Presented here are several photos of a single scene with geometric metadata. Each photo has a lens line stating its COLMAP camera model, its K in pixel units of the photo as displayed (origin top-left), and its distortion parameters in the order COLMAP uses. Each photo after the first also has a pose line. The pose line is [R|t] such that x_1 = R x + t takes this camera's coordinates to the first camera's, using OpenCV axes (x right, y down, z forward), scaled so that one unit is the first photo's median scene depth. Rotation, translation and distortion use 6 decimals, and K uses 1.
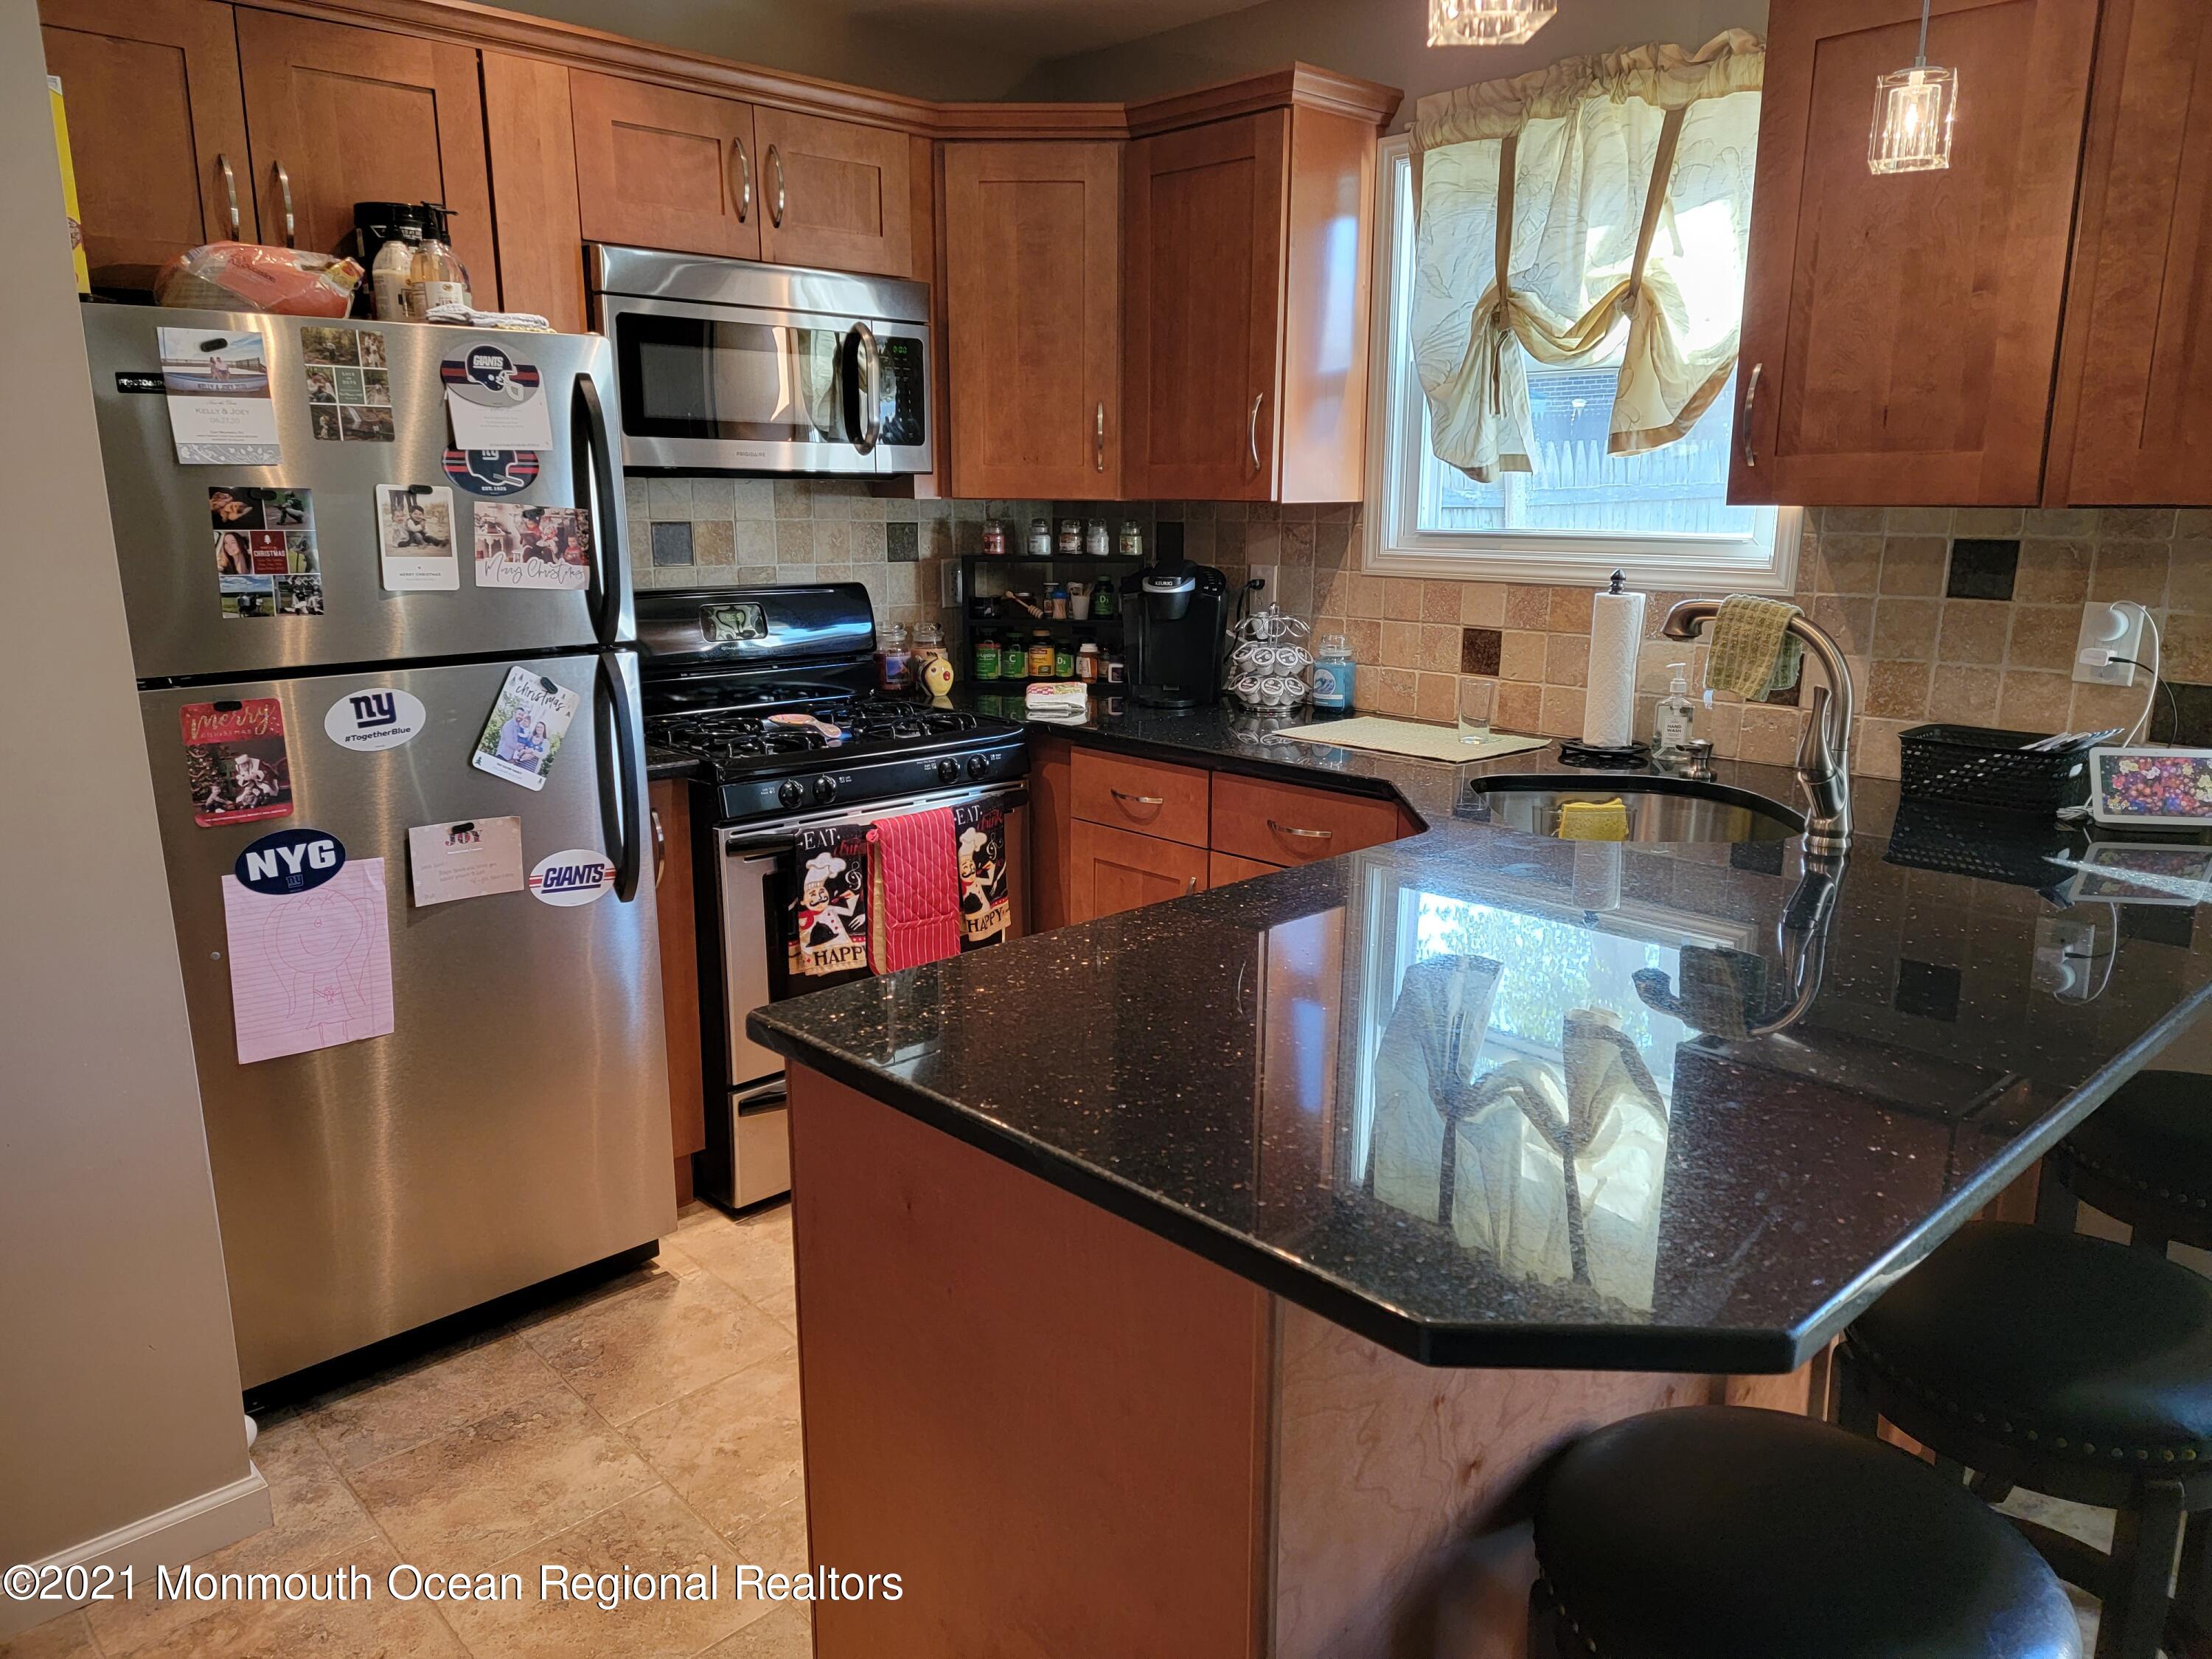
lens RADIAL K [[1542.4, 0, 1133.5], [0, 1542.4, 801.6], [0, 0, 1]] dist [0.092007, -0.075934]
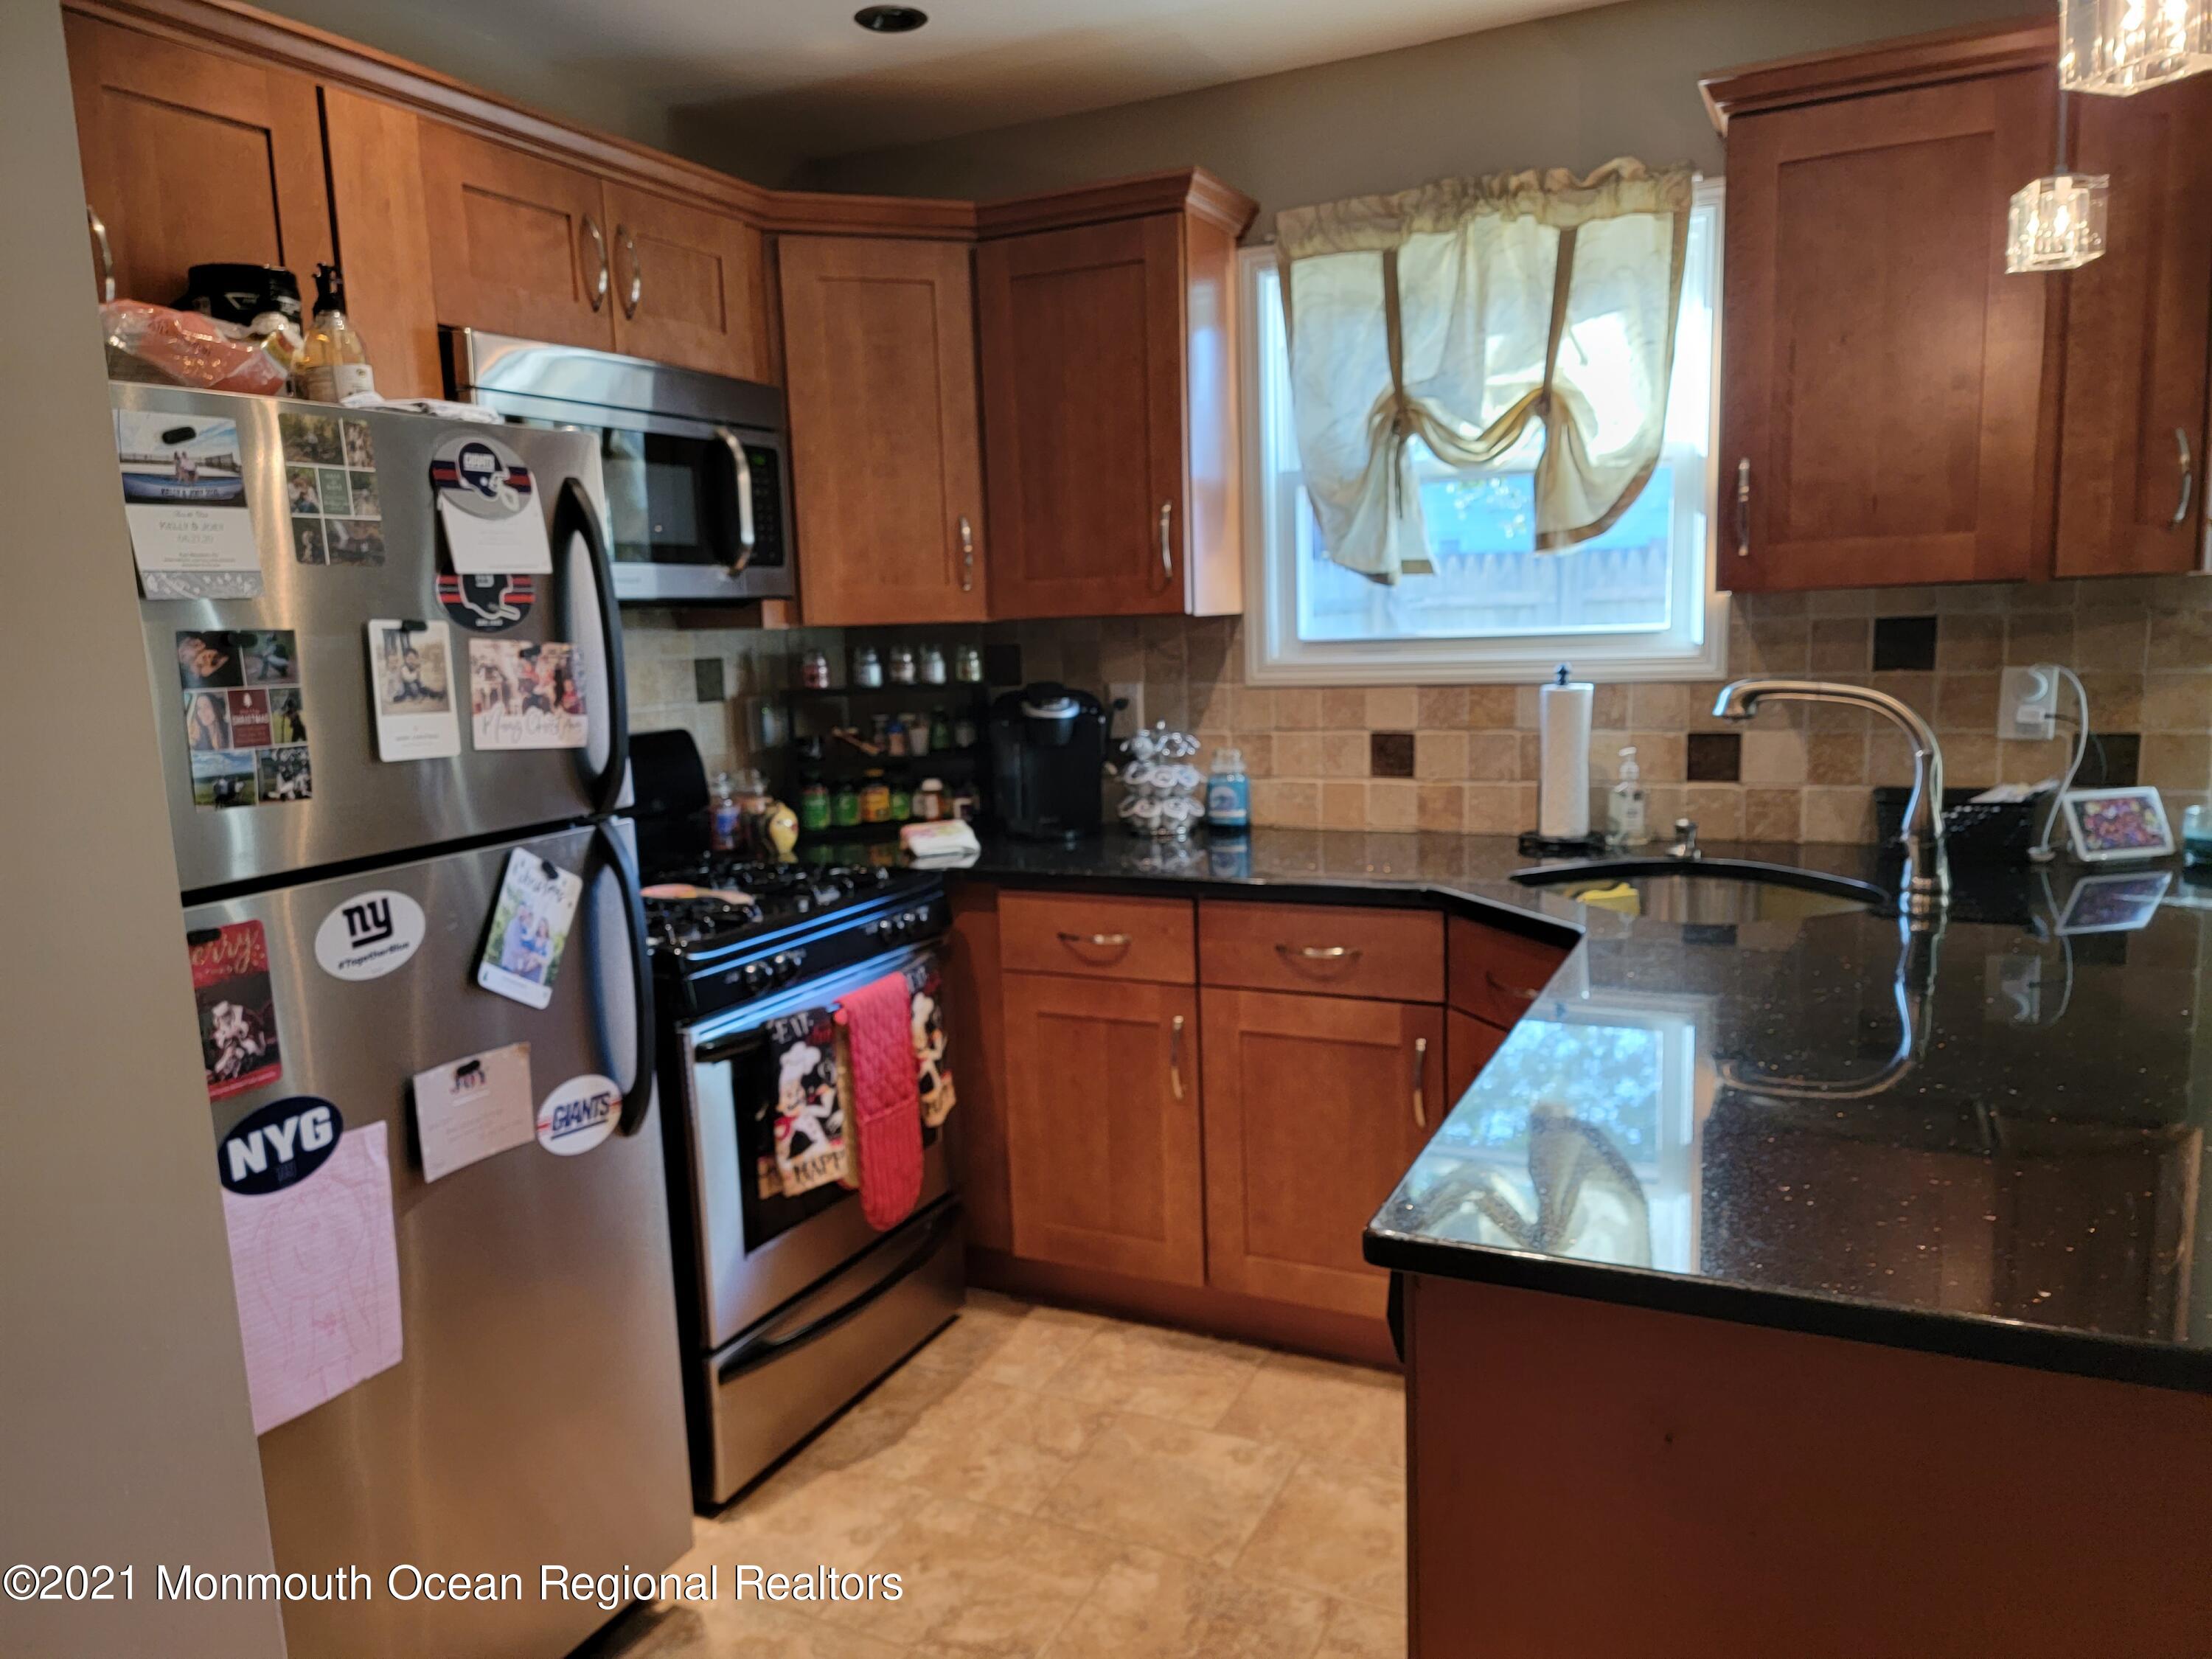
lens RADIAL K [[1542.4, 0, 1101.4], [0, 1542.4, 820.6], [0, 0, 1]] dist [0.092007, -0.075934]
pose [[0.938777, -0.082738, 0.334442, -0.344334], [0.107569, 0.992597, -0.056384, -0.023279], [-0.327301, 0.088908, 0.940728, 0.160085]]
